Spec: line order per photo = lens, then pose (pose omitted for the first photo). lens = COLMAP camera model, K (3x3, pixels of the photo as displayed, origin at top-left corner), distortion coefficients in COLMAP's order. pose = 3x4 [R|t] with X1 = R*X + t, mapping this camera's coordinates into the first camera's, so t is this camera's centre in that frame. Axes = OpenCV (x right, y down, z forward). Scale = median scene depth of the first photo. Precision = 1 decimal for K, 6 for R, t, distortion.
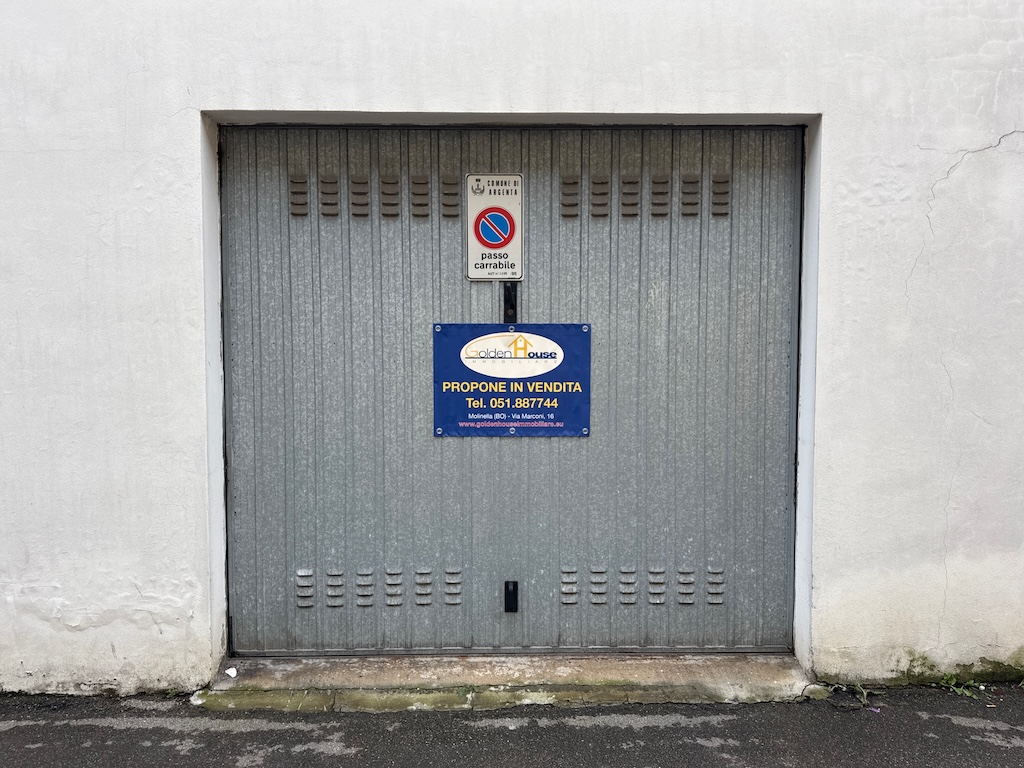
lens RADIAL K [[721.5, 0, 512.5], [0, 721.5, 391.0], [0, 0, 1]] dist [0.068609, -0.072404]
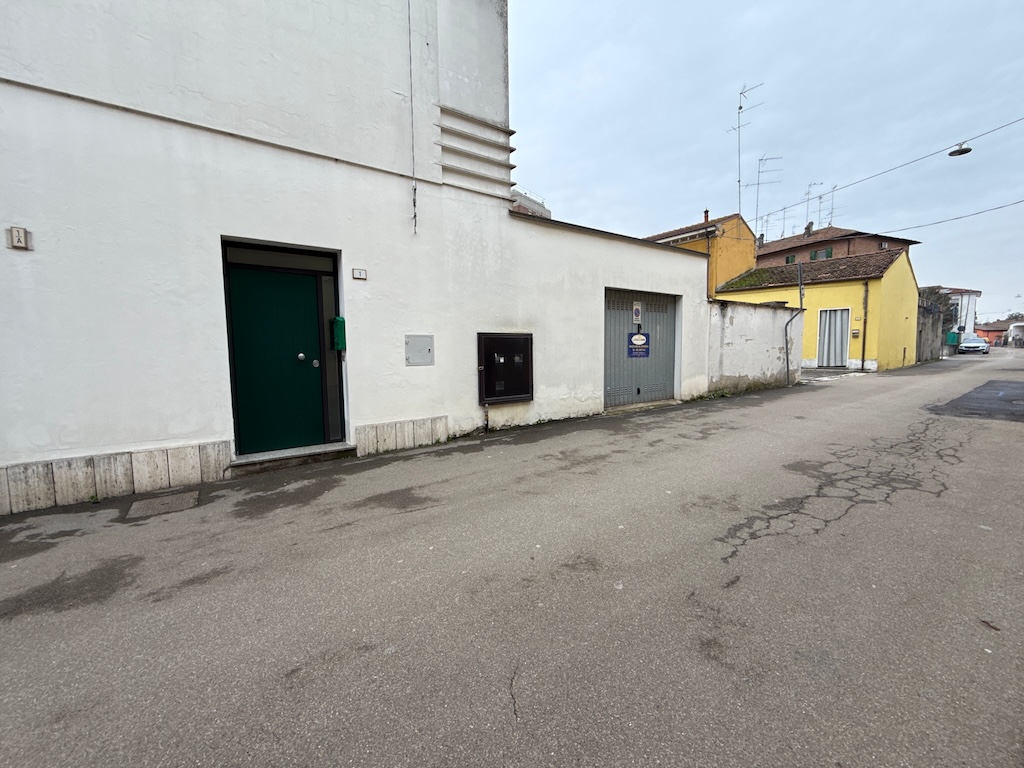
lens RADIAL K [[409.6, 0, 506.7], [0, 409.6, 384.4], [0, 0, 1]] dist [-0.001271, -0.000053]
pose [[0.832413, -0.057738, 0.551140, -2.238354], [0.042337, 0.998277, 0.040636, 0.097451], [-0.552537, -0.010493, 0.833423, -0.767499]]
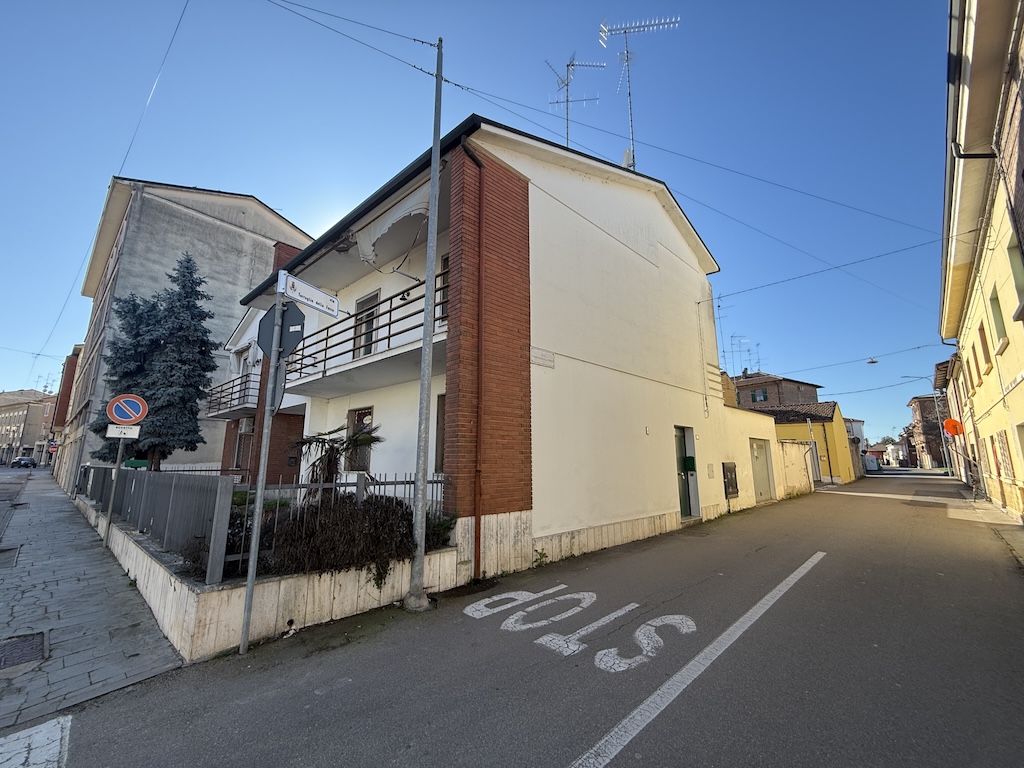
lens RADIAL K [[409.6, 0, 506.7], [0, 409.6, 384.4], [0, 0, 1]] dist [-0.001271, -0.000053]
pose [[0.740776, 0.125117, 0.659997, -5.554788], [0.031983, 0.974818, -0.220695, -0.000995], [-0.670990, 0.184594, 0.718121, -0.660363]]
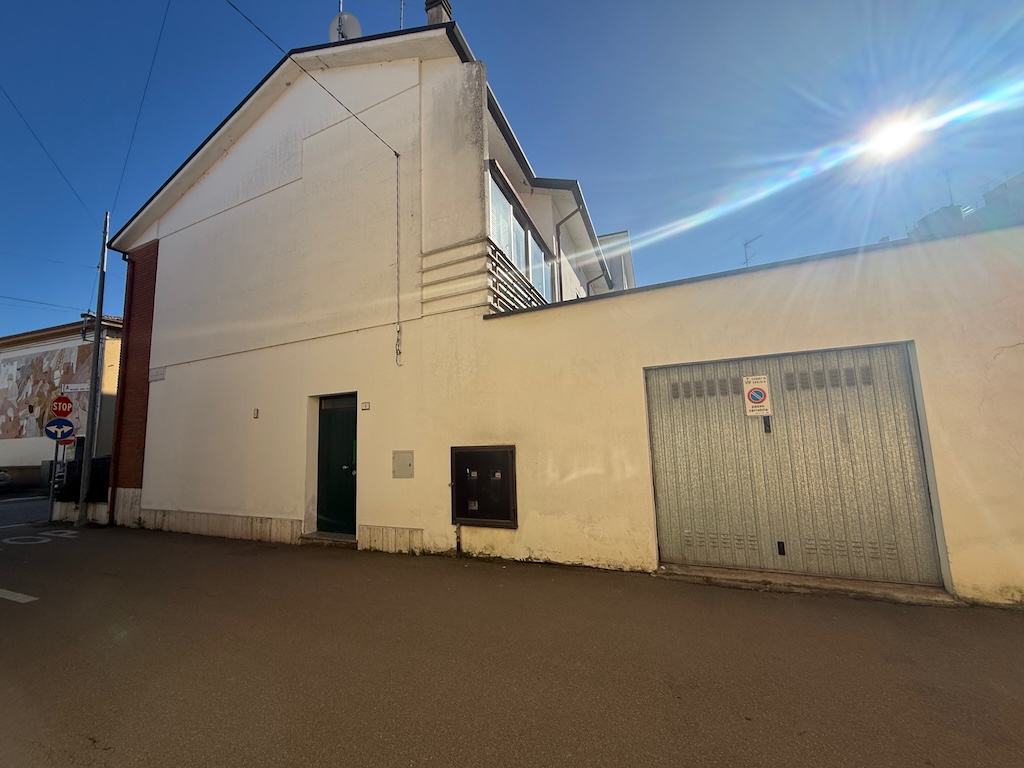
lens RADIAL K [[419.9, 0, 509.7], [0, 419.9, 385.3], [0, 0, 1]] dist [-0.001510, -0.000343]
pose [[0.892519, -0.087620, -0.442416, -0.144526], [0.014286, 0.985947, -0.166447, -0.027283], [0.450783, 0.142237, 0.881229, -0.706072]]
